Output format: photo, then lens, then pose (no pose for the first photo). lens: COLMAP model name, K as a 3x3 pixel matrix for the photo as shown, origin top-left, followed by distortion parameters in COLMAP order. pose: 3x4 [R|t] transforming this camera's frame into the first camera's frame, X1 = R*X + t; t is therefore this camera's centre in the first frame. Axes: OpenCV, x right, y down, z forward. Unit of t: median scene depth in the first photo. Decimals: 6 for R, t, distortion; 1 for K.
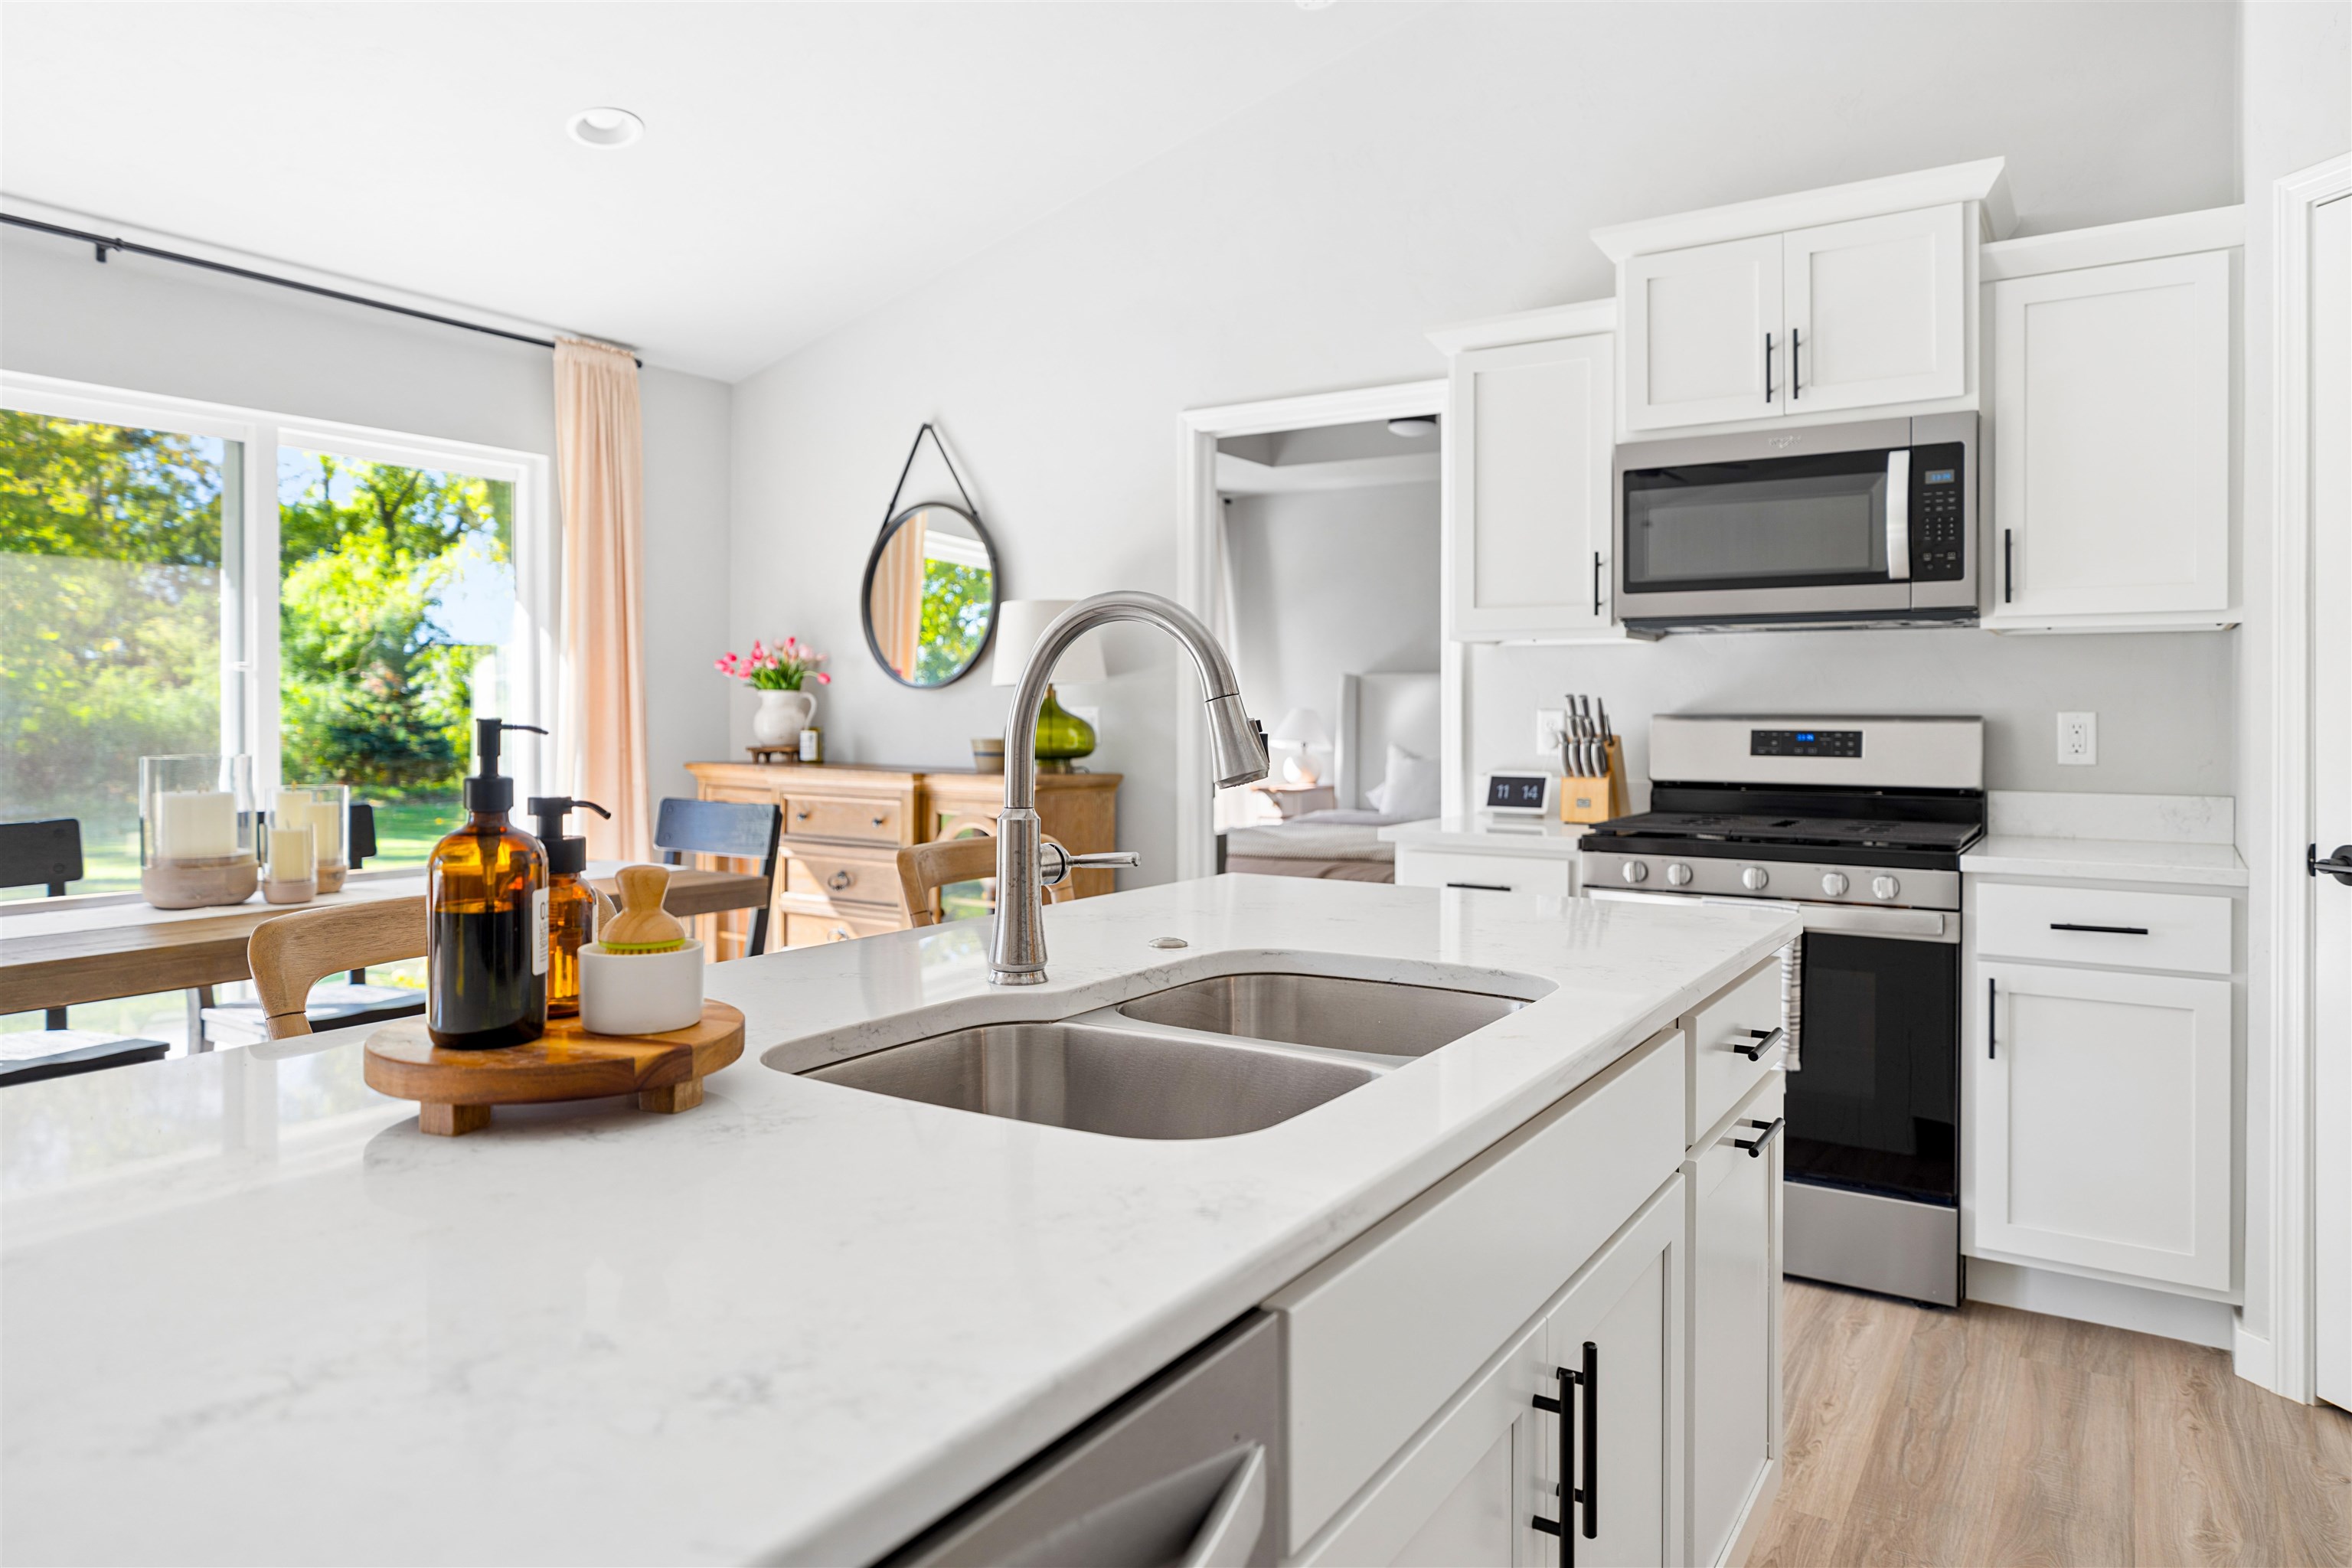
lens RADIAL K [[1480.2, 0, 1179.9], [0, 1480.2, 719.5], [0, 0, 1]] dist [-0.002503, 0.000635]
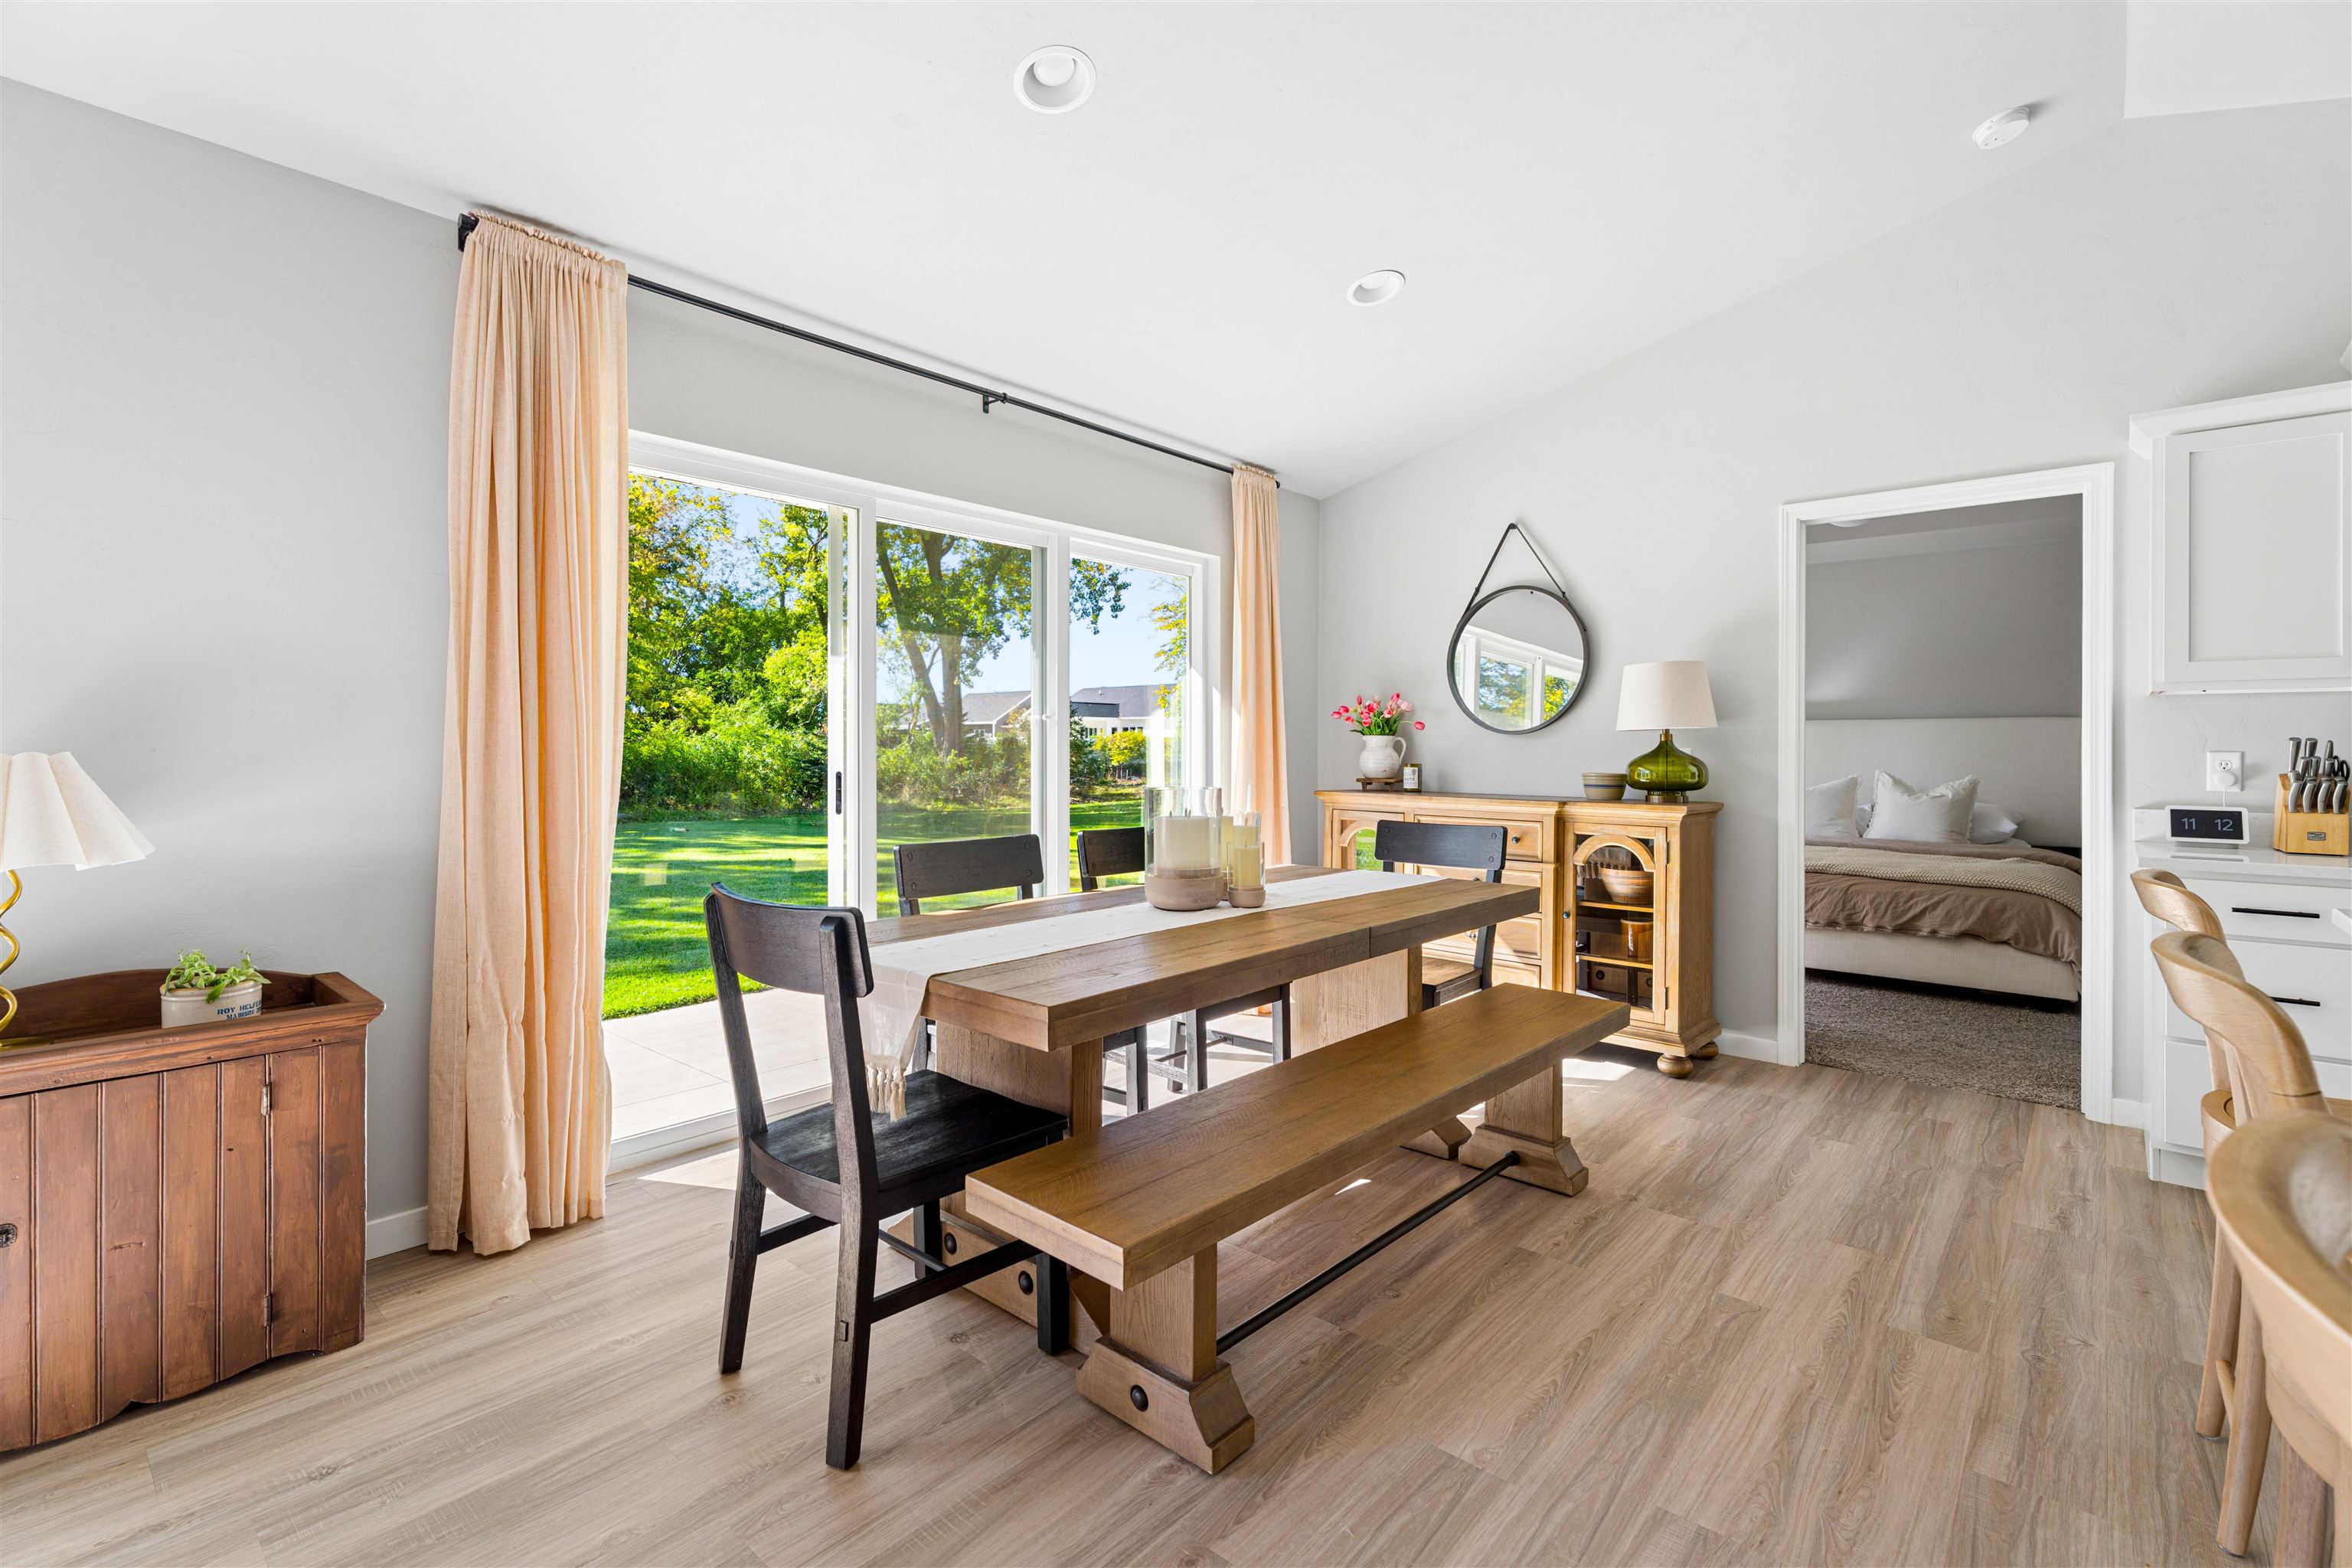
lens RADIAL K [[1056.4, 0, 1178.0], [0, 1056.4, 748.5], [0, 0, 1]] dist [0.000212, 0.000338]
pose [[0.989649, 0.000648, -0.143509, -0.461492], [-0.001561, 0.999979, -0.006243, -0.002488], [0.143502, 0.006402, 0.989629, 0.095988]]
